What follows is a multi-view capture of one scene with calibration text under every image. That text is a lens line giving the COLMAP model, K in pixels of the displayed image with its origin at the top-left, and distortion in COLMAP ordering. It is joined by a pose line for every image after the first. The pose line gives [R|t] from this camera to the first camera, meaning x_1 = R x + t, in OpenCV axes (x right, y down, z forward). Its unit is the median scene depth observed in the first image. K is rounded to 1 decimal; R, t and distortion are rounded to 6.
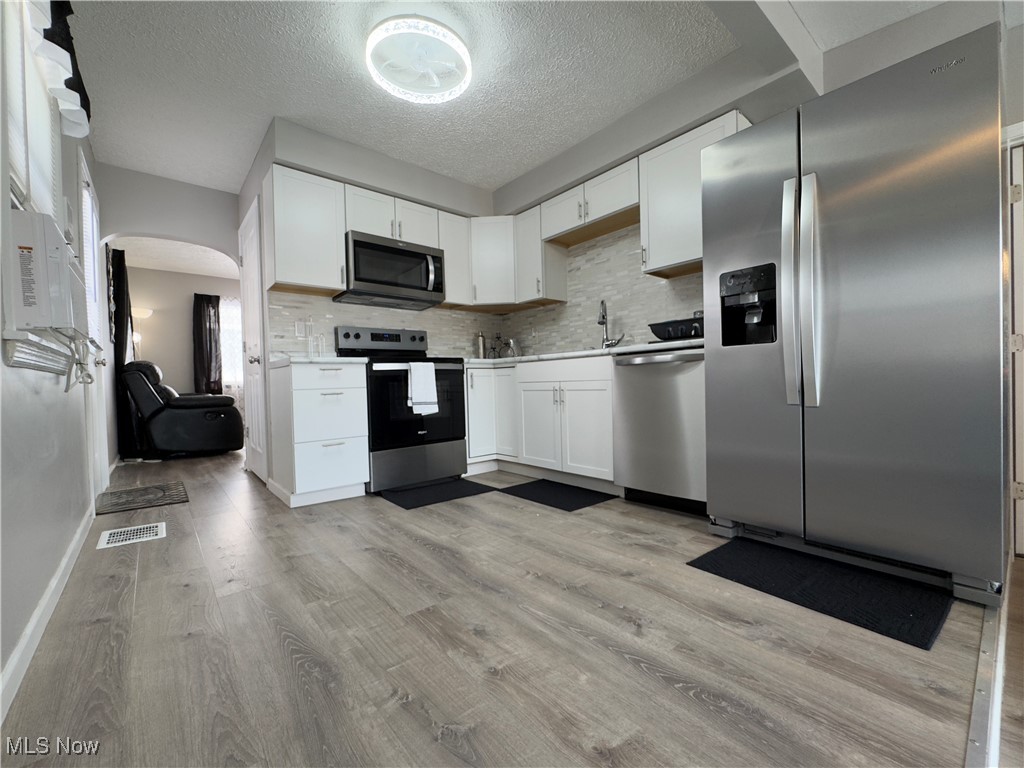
lens RADIAL K [[409.9, 0, 512.6], [0, 409.9, 386.2], [0, 0, 1]] dist [-0.001194, -0.000277]
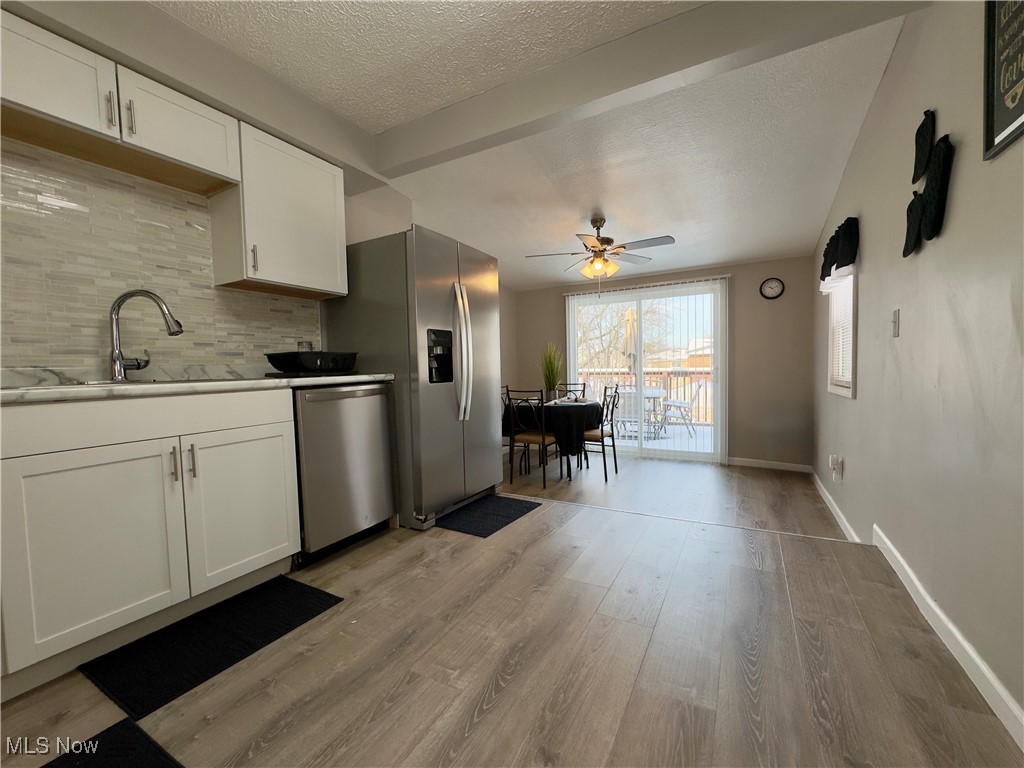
lens RADIAL K [[437.8, 0, 492.6], [0, 437.8, 383.1], [0, 0, 1]] dist [-0.000007, 0.000136]
pose [[-0.321259, 0.000230, 0.946991, -0.715596], [0.047634, 0.998738, 0.015917, -0.088028], [-0.945793, 0.050222, -0.320864, 1.003152]]
